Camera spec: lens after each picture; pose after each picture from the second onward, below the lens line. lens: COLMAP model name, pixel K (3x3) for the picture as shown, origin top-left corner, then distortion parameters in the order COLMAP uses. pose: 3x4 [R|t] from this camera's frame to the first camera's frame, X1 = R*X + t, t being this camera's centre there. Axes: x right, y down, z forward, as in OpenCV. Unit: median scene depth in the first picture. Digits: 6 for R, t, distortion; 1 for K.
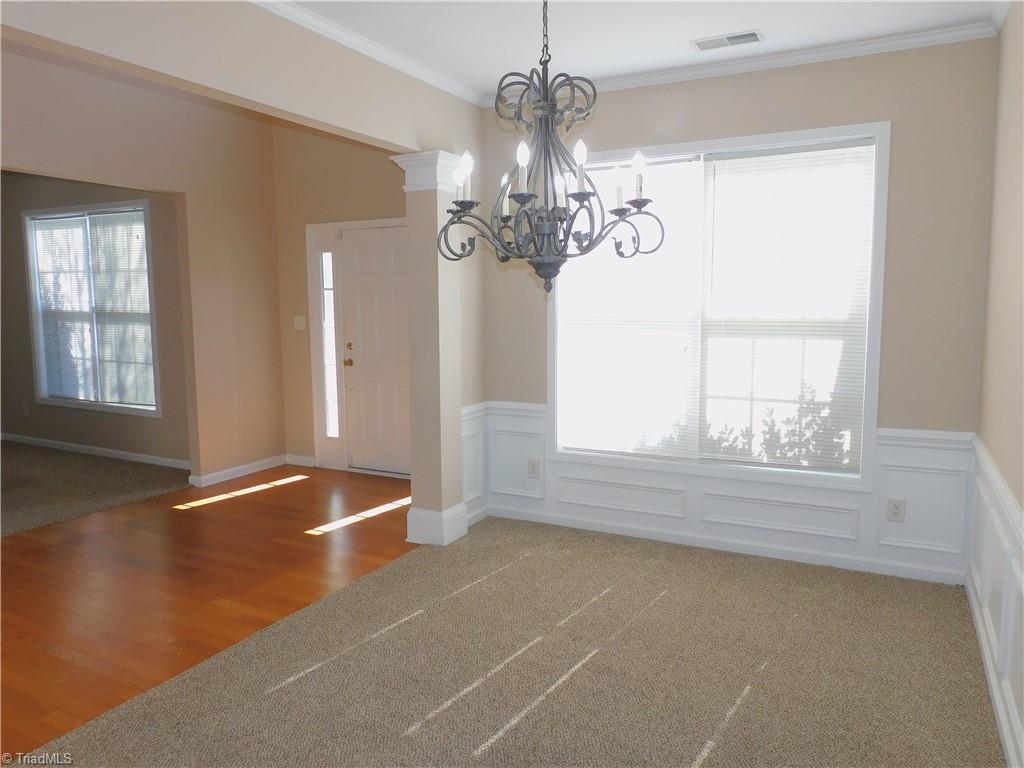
lens RADIAL K [[723.9, 0, 512.0], [0, 723.9, 384.0], [0, 0, 1]] dist [-0.022581, -0.001783]
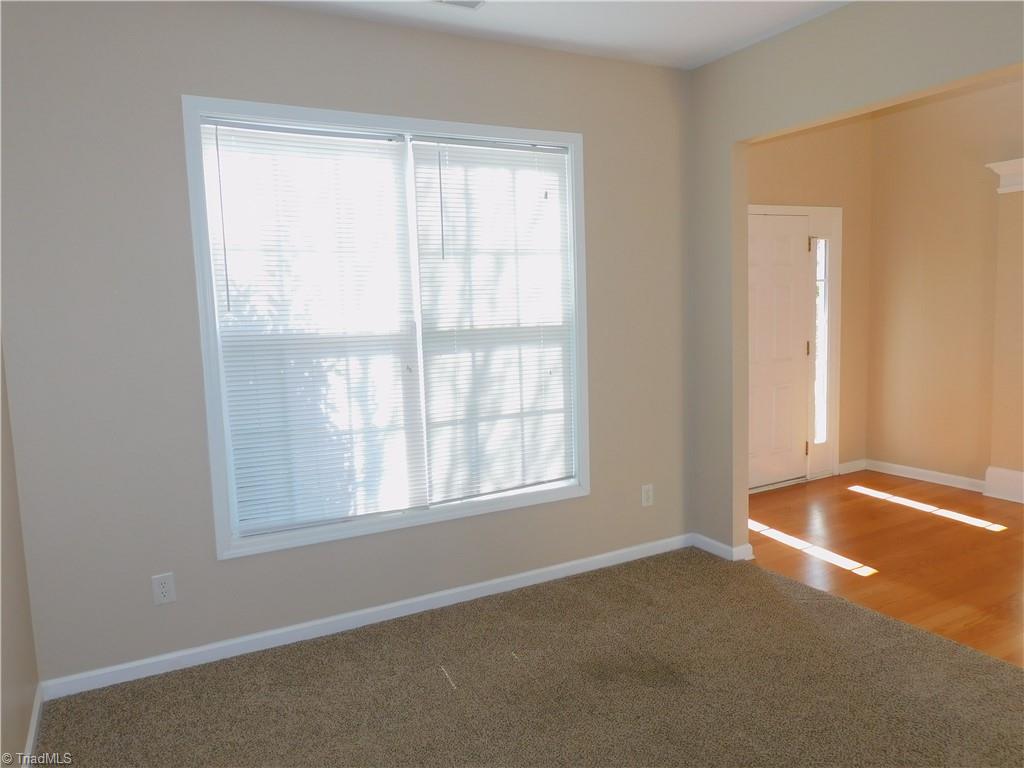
lens RADIAL K [[723.9, 0, 512.0], [0, 723.9, 384.0], [0, 0, 1]] dist [-0.022581, -0.001783]
pose [[0.564669, -0.128388, 0.815270, -1.021963], [0.105758, 0.990938, 0.082802, -0.105054], [-0.818513, 0.039465, 0.573130, 0.691168]]
